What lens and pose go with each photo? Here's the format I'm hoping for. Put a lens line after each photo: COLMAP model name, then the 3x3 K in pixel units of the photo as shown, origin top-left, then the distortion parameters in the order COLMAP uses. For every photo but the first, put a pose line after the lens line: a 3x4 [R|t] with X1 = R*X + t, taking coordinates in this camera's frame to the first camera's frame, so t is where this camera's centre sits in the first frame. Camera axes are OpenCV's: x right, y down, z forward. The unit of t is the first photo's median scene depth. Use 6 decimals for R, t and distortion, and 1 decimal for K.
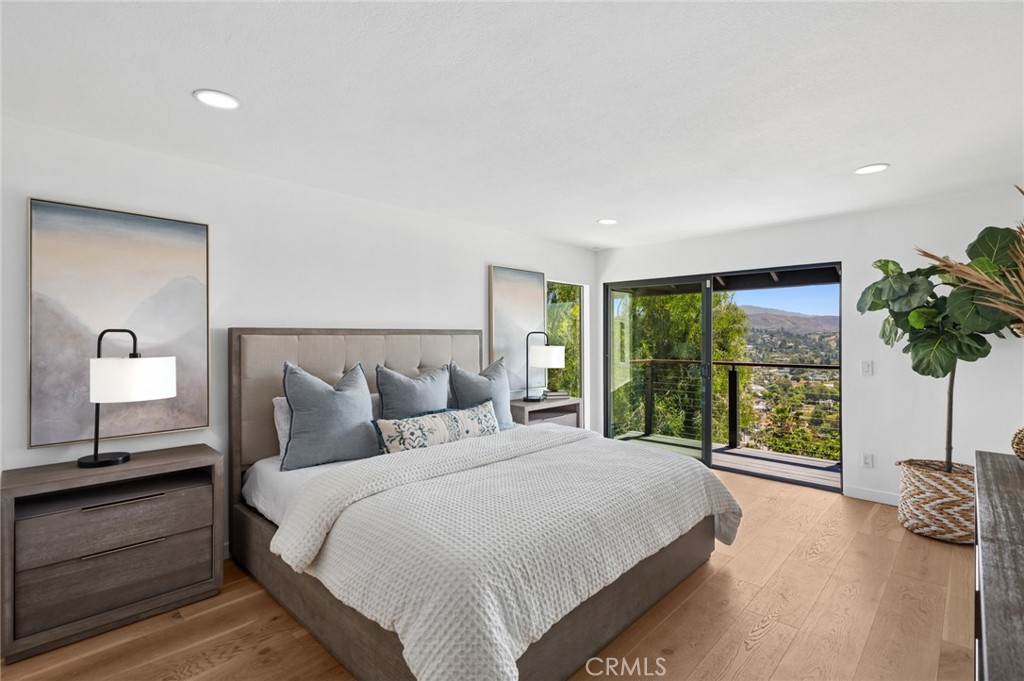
lens RADIAL K [[473.8, 0, 509.7], [0, 473.8, 337.1], [0, 0, 1]] dist [-0.001575, -0.000371]
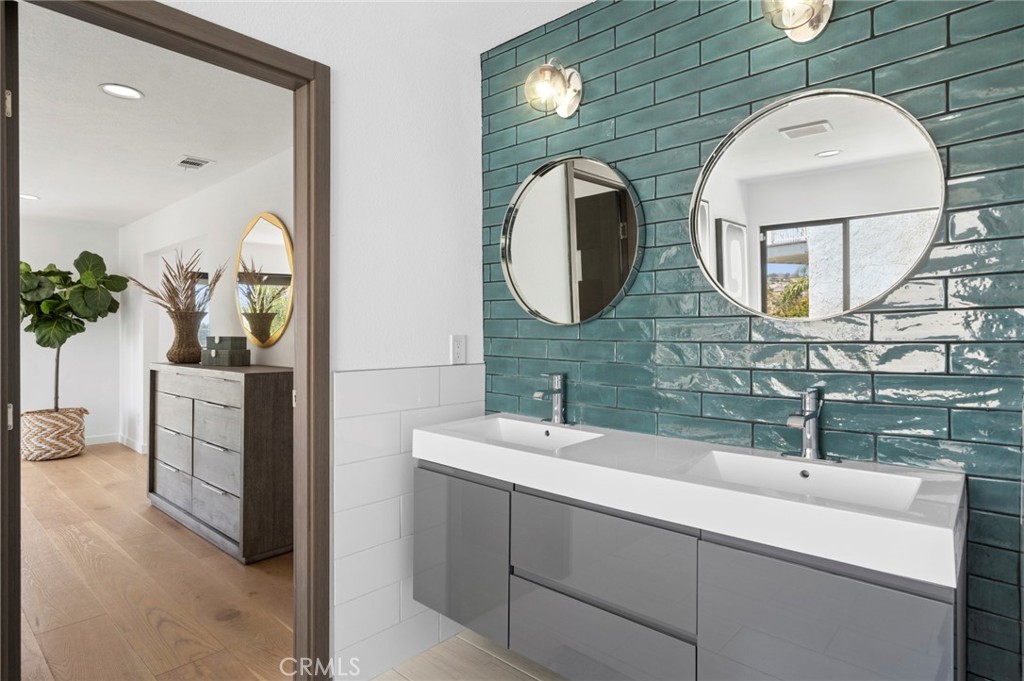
lens RADIAL K [[550.5, 0, 512.0], [0, 550.5, 340.5], [0, 0, 1]] dist [0.004127, 0.001124]
pose [[-0.049231, -0.003267, 0.998782, -0.848202], [-0.007778, 0.999966, 0.002887, 0.046294], [-0.998757, -0.007627, -0.049255, -0.314268]]
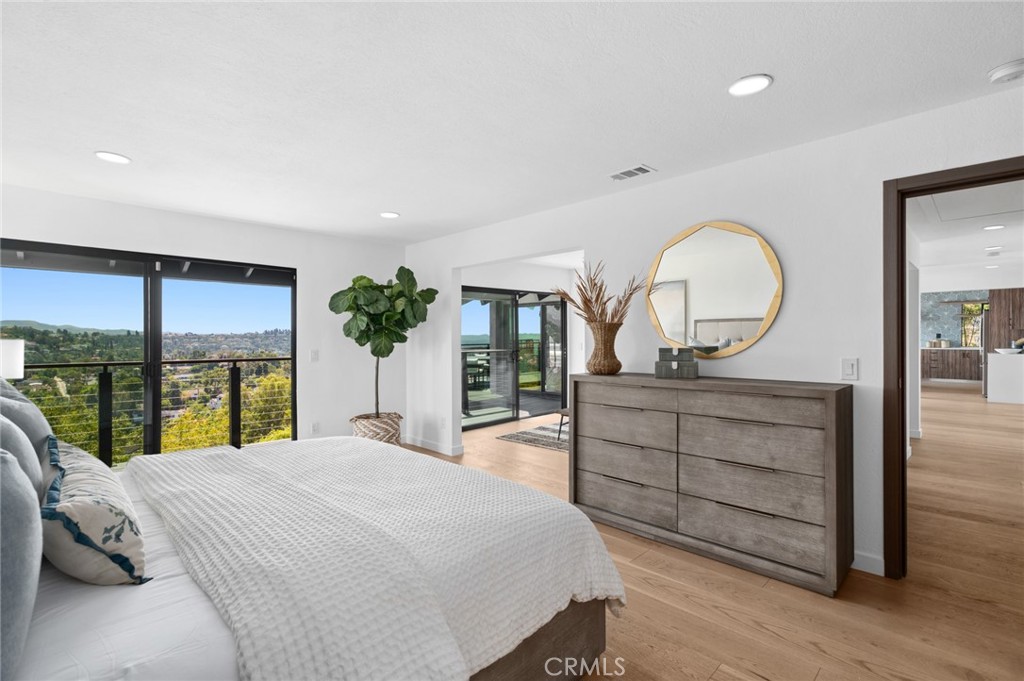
lens RADIAL K [[473.8, 0, 509.7], [0, 473.8, 337.1], [0, 0, 1]] dist [-0.001575, -0.000371]
pose [[-0.003119, 0.004537, 0.999985, -0.638821], [0.002255, 0.999987, -0.004530, 0.027271], [-0.999993, 0.002241, -0.003129, 0.587261]]
